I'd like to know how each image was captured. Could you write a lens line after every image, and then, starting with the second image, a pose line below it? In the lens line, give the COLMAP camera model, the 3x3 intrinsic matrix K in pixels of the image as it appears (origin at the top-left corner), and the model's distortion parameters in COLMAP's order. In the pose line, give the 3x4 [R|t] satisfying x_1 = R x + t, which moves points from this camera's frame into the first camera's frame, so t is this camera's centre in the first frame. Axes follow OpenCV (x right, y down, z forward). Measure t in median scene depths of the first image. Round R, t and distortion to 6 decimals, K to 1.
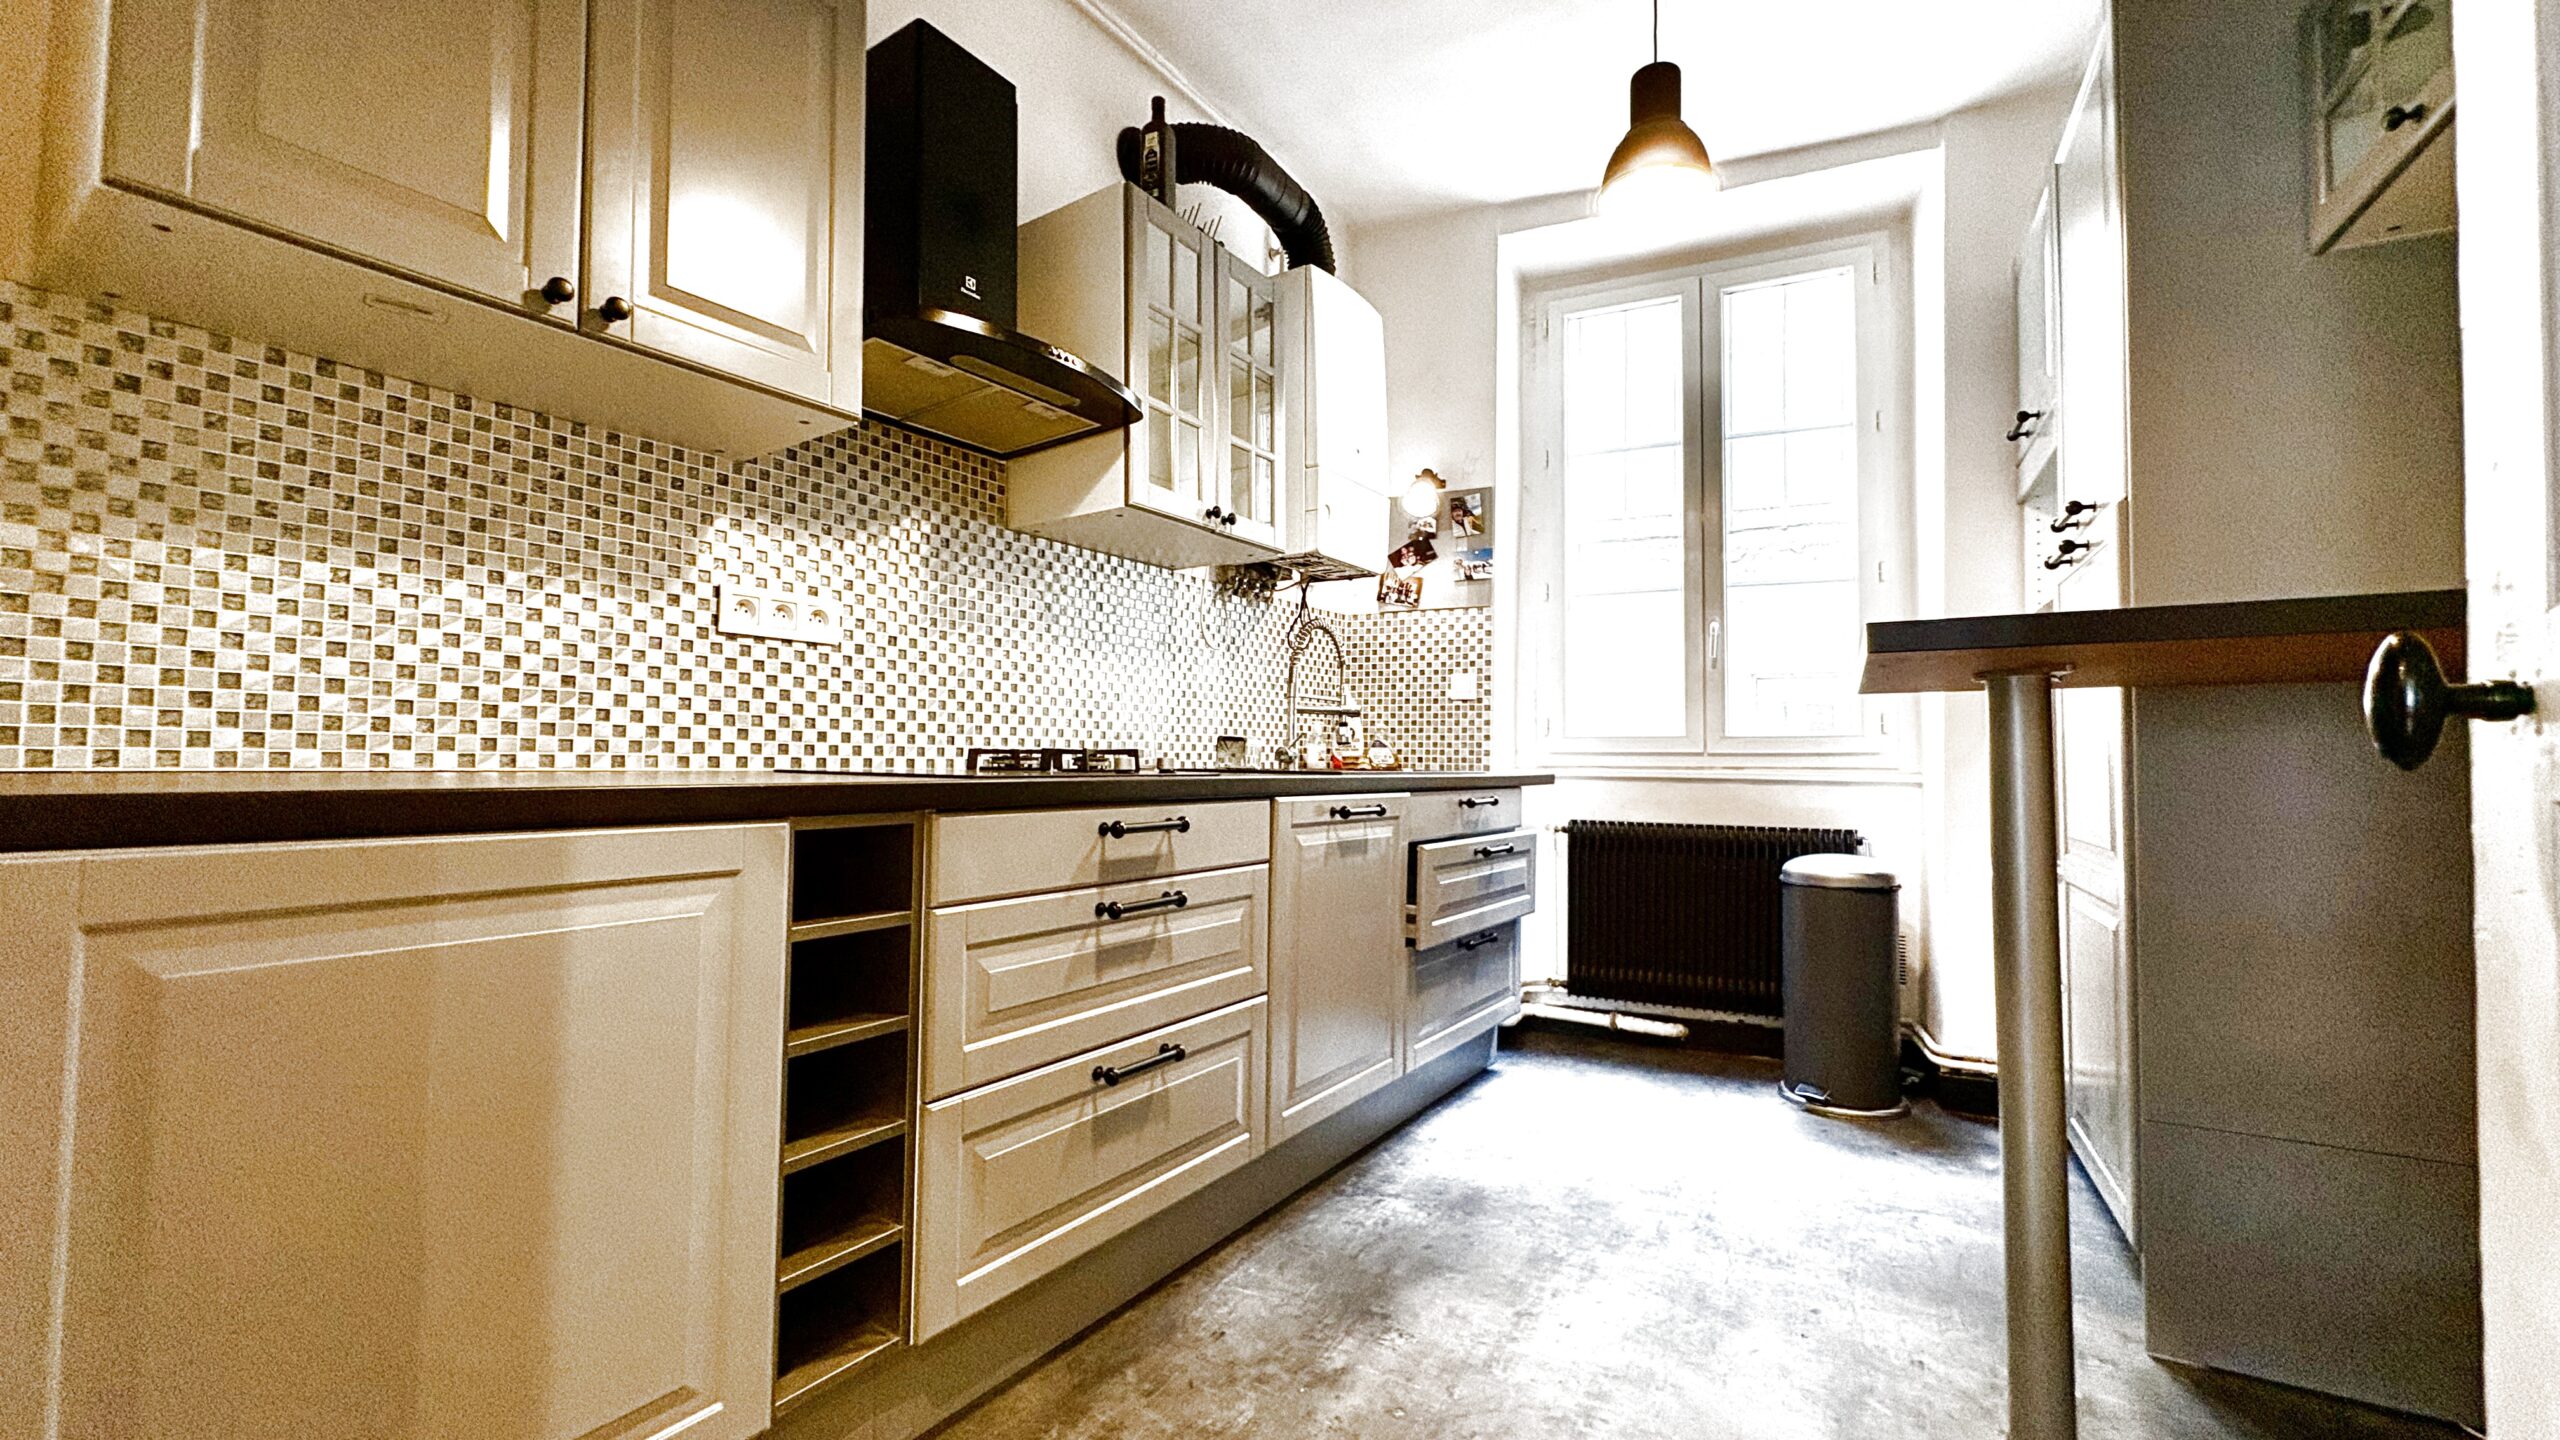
lens RADIAL K [[1027.0, 0, 1280.0], [0, 1027.0, 720.0], [0, 0, 1]] dist [0.001649, 0.000202]
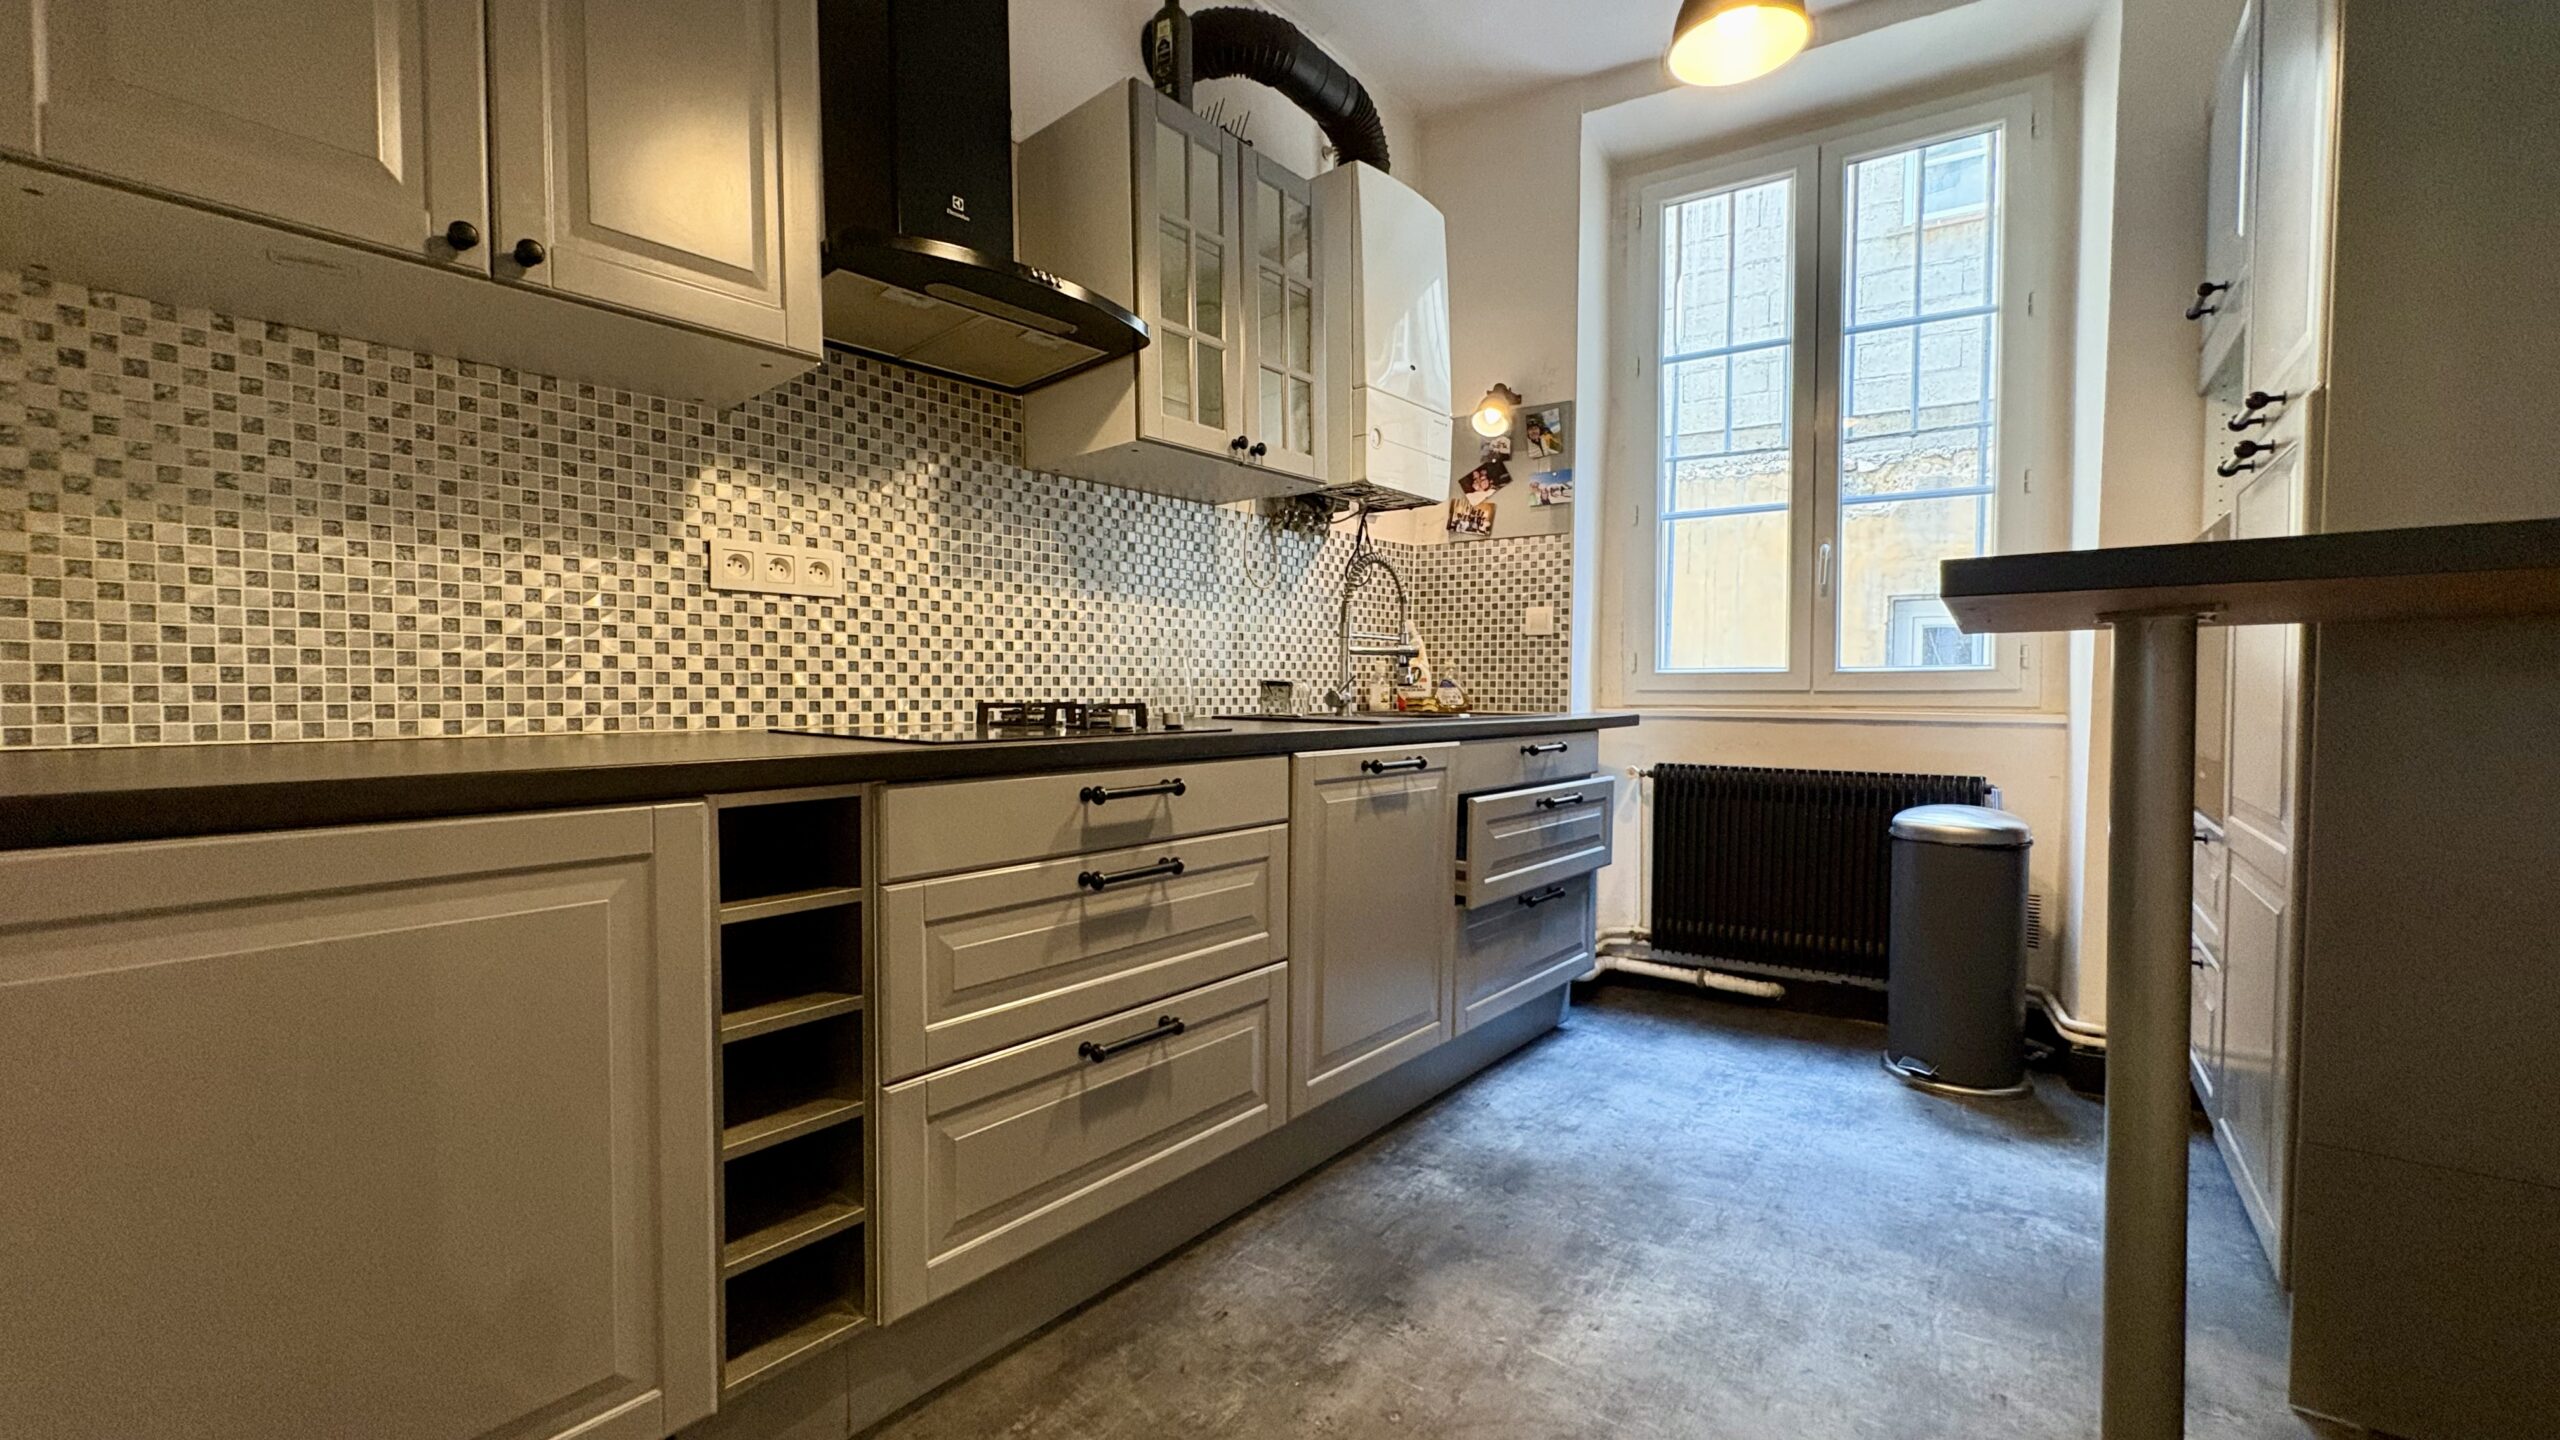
lens RADIAL K [[1027.0, 0, 1280.0], [0, 1027.0, 720.0], [0, 0, 1]] dist [0.001649, 0.000202]
pose [[0.993051, -0.005030, -0.117576, 0.100980], [0.013432, 0.997402, 0.070778, -0.022406], [0.116915, -0.071865, 0.990538, 0.085223]]
